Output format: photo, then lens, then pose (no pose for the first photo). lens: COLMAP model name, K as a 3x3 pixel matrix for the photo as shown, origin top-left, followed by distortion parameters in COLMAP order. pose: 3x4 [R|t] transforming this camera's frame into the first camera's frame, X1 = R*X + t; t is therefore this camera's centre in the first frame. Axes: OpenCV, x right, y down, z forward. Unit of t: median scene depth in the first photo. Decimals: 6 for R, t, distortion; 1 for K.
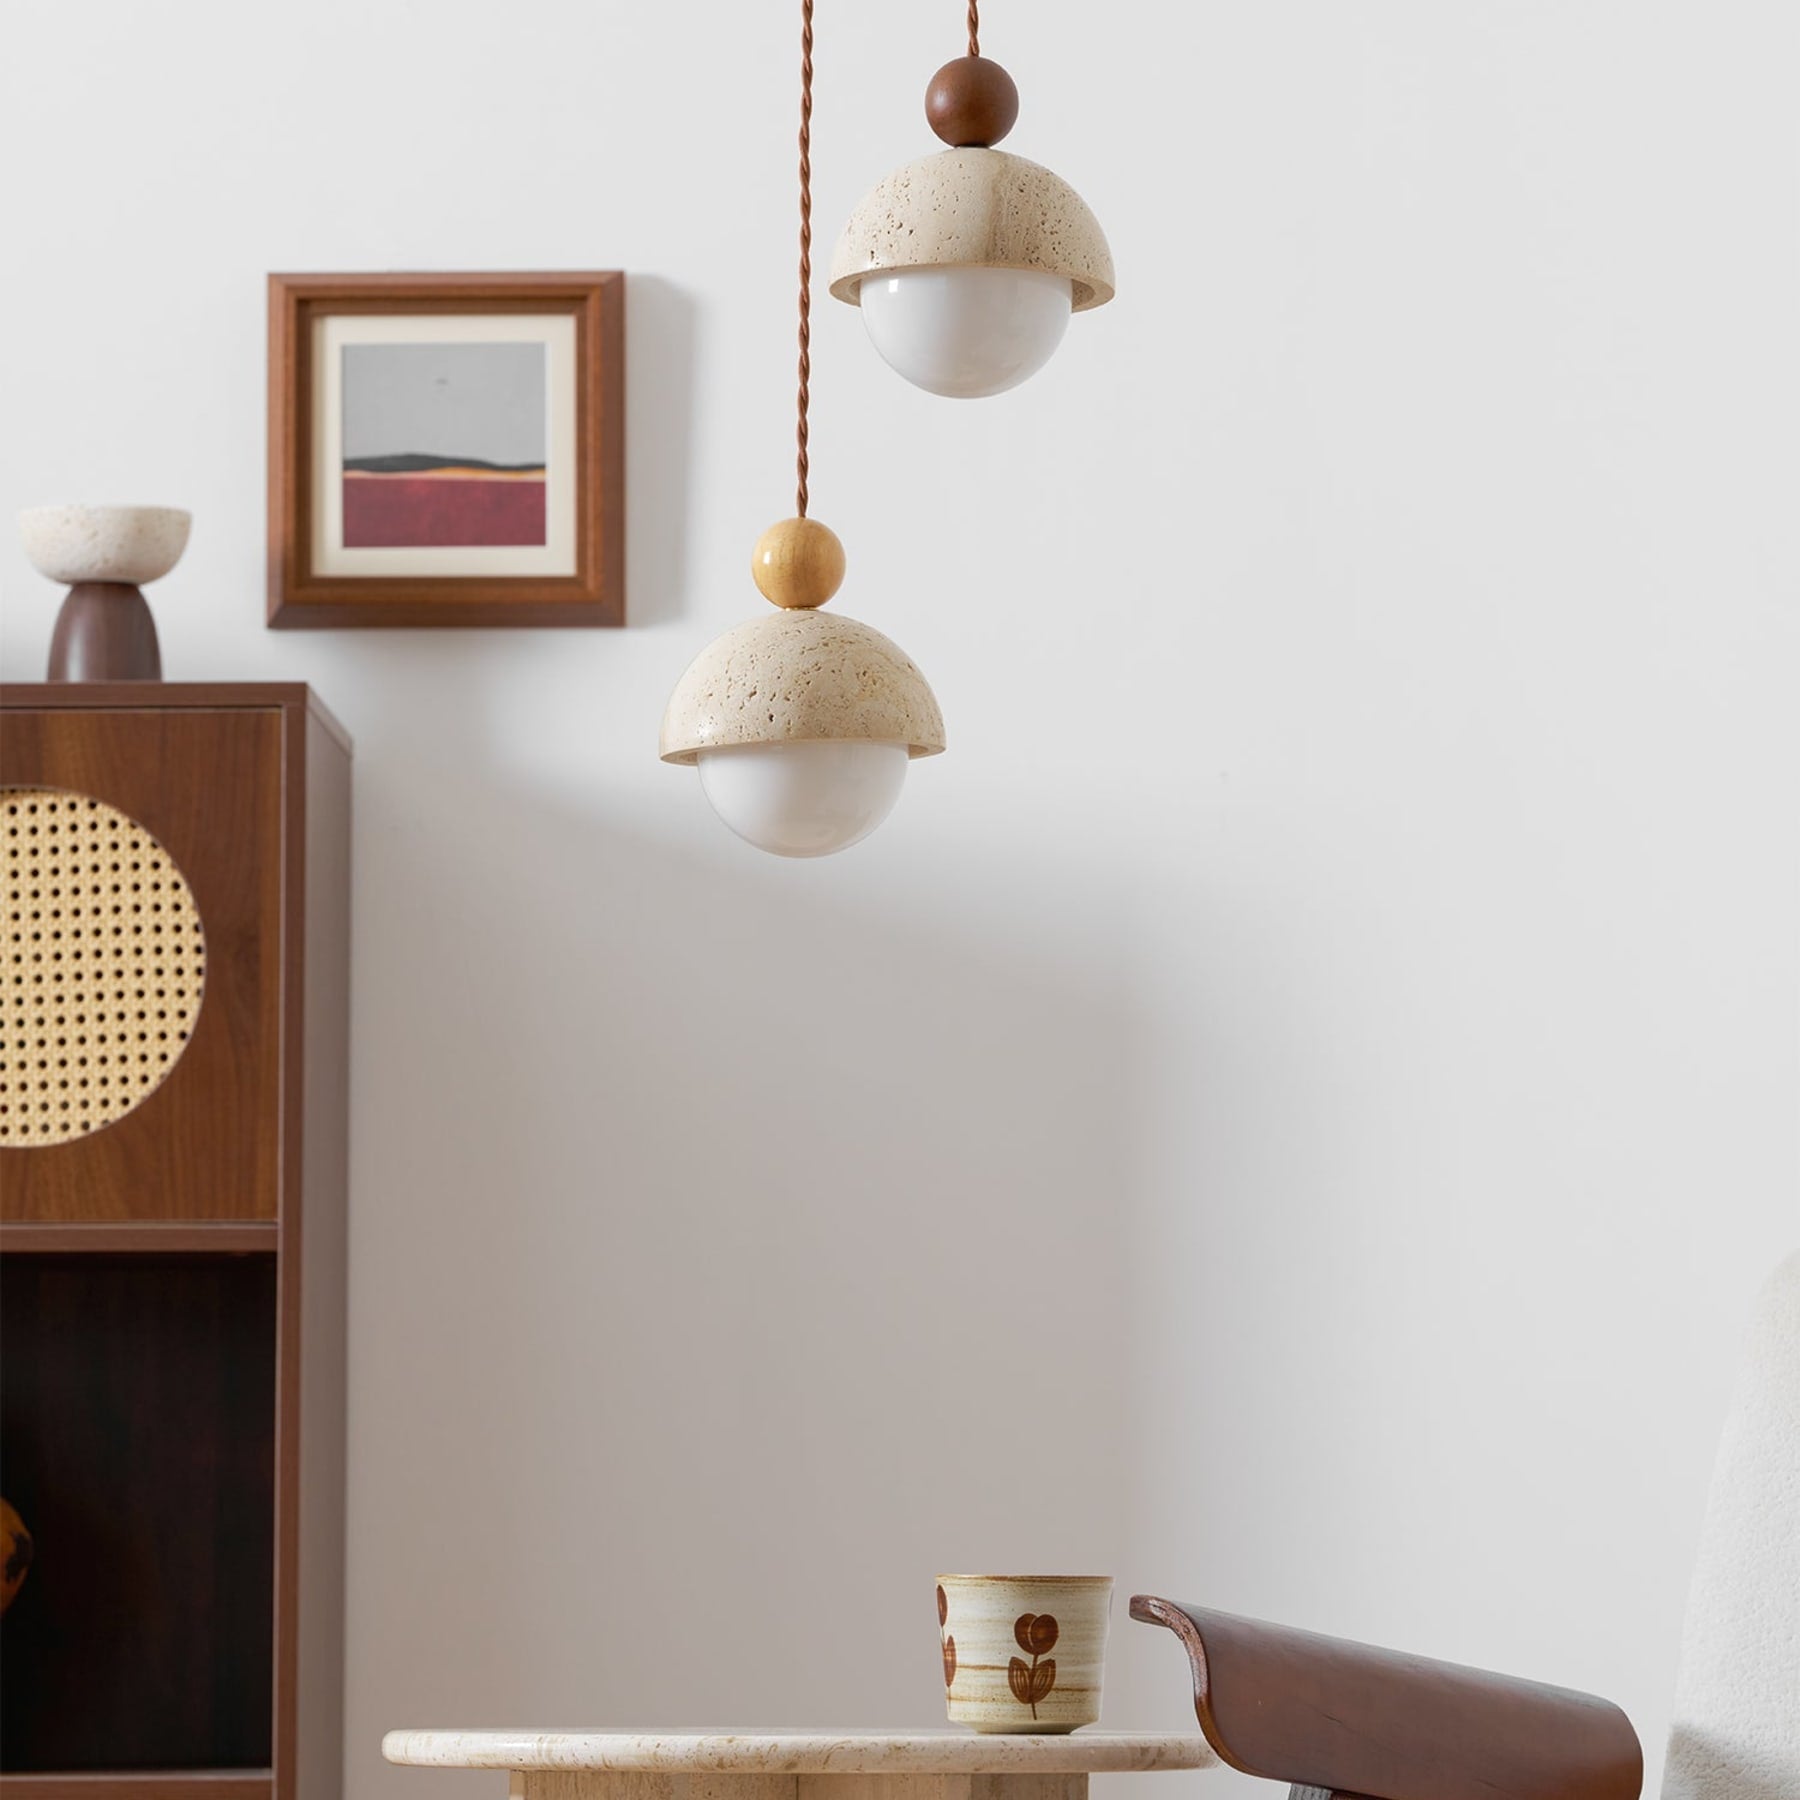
lens RADIAL K [[7890.6, 0, 899.7], [0, 7890.6, 716.5], [0, 0, 1]] dist [0.127137, 1.846983]
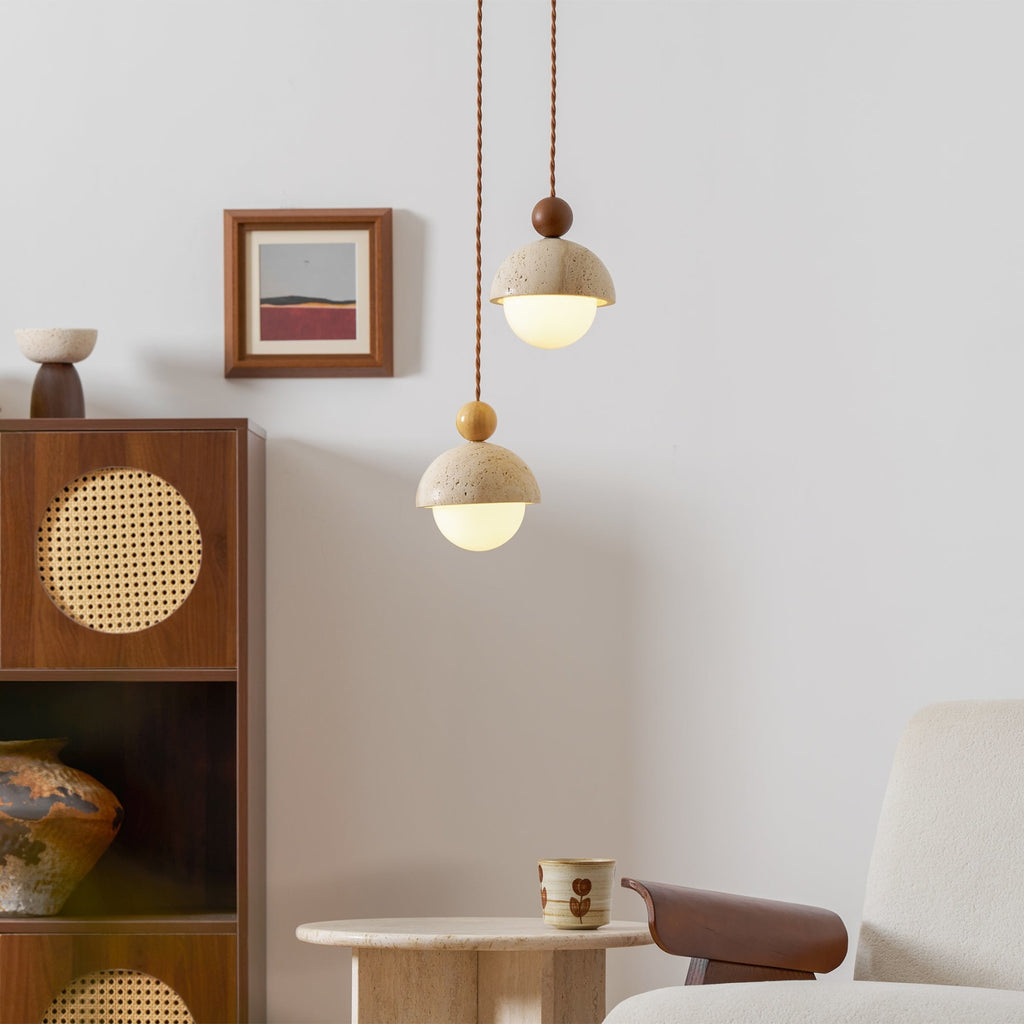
lens RADIAL K [[4579.1, 0, 512.0], [0, 4579.1, 512.0], [0, 0, 1]] dist [0.057009, 6.181896]
pose [[0.999990, -0.002696, -0.003614, 0.001677], [0.002968, 0.996982, 0.077579, -0.075915], [0.003394, -0.077589, 0.996980, -0.251041]]
